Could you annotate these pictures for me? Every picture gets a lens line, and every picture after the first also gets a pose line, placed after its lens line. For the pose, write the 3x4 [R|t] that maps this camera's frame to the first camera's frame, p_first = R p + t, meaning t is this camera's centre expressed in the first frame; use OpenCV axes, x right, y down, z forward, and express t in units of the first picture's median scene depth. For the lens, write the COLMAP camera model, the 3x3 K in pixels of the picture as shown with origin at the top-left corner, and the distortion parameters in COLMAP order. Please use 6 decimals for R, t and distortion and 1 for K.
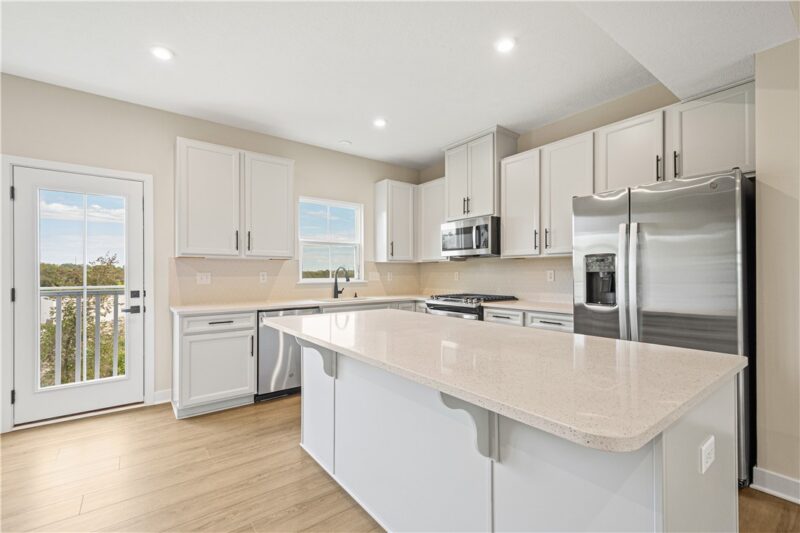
lens RADIAL K [[354.1, 0, 399.5], [0, 354.1, 272.2], [0, 0, 1]] dist [0.002506, 0.000151]
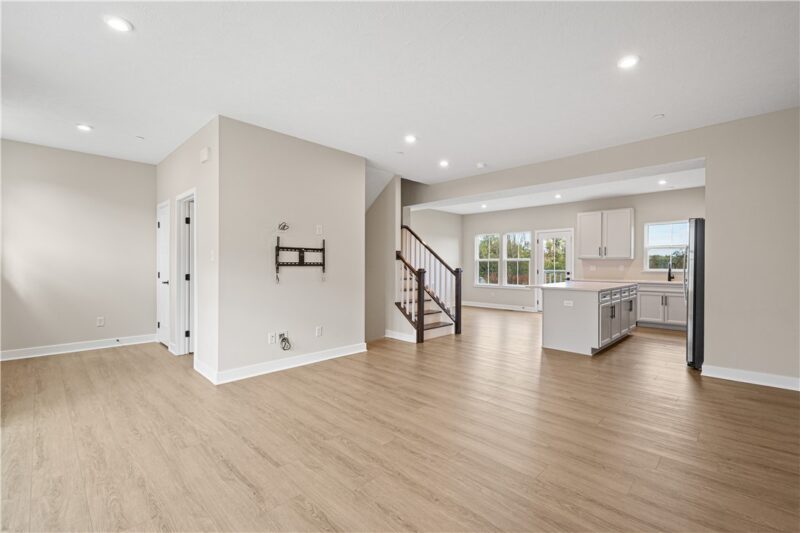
lens RADIAL K [[351.6, 0, 402.2], [0, 351.6, 267.2], [0, 0, 1]] dist [-0.000319, -0.000531]
pose [[0.145532, 0.012206, -0.989278, 1.505196], [0.000482, 0.999923, 0.012408, -0.015078], [0.989353, -0.002283, 0.145515, -0.557562]]
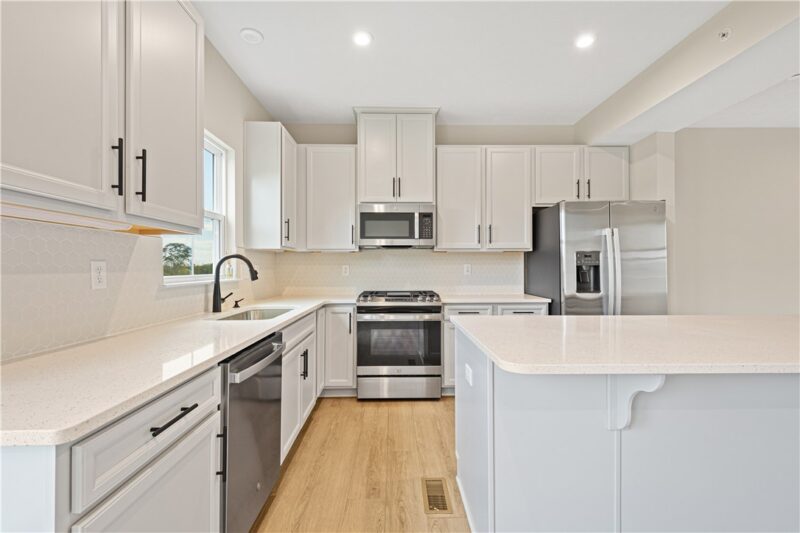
lens RADIAL K [[345.1, 0, 400.0], [0, 345.1, 266.5], [0, 0, 1]] dist [-0.010112, -0.000188]
pose [[0.593566, 0.003727, 0.804777, -0.525649], [-0.004136, 0.999990, -0.001581, 0.004479], [-0.804775, -0.002390, 0.593575, 0.556611]]
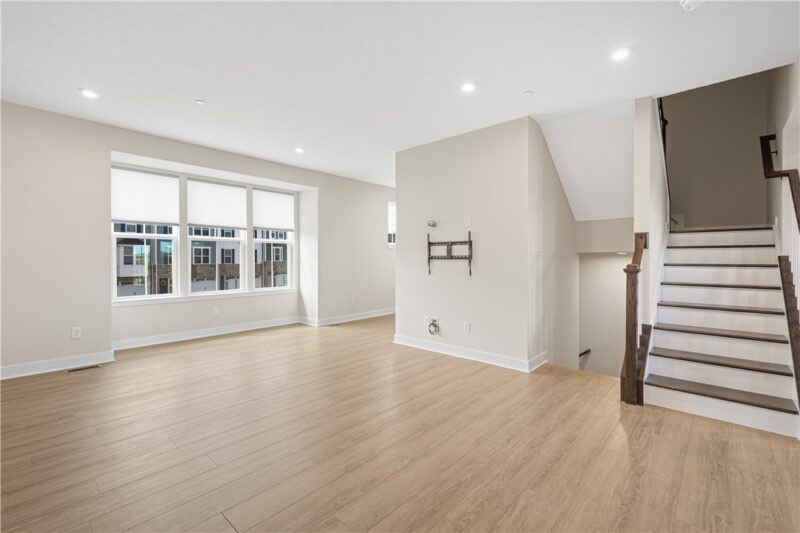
lens RADIAL K [[345.1, 0, 400.0], [0, 345.1, 266.5], [0, 0, 1]] dist [-0.010112, -0.000188]
pose [[-0.983676, 0.005039, -0.179876, 0.680931], [0.002045, 0.999856, 0.016826, -0.000375], [0.179935, 0.016184, -0.983545, 0.425553]]
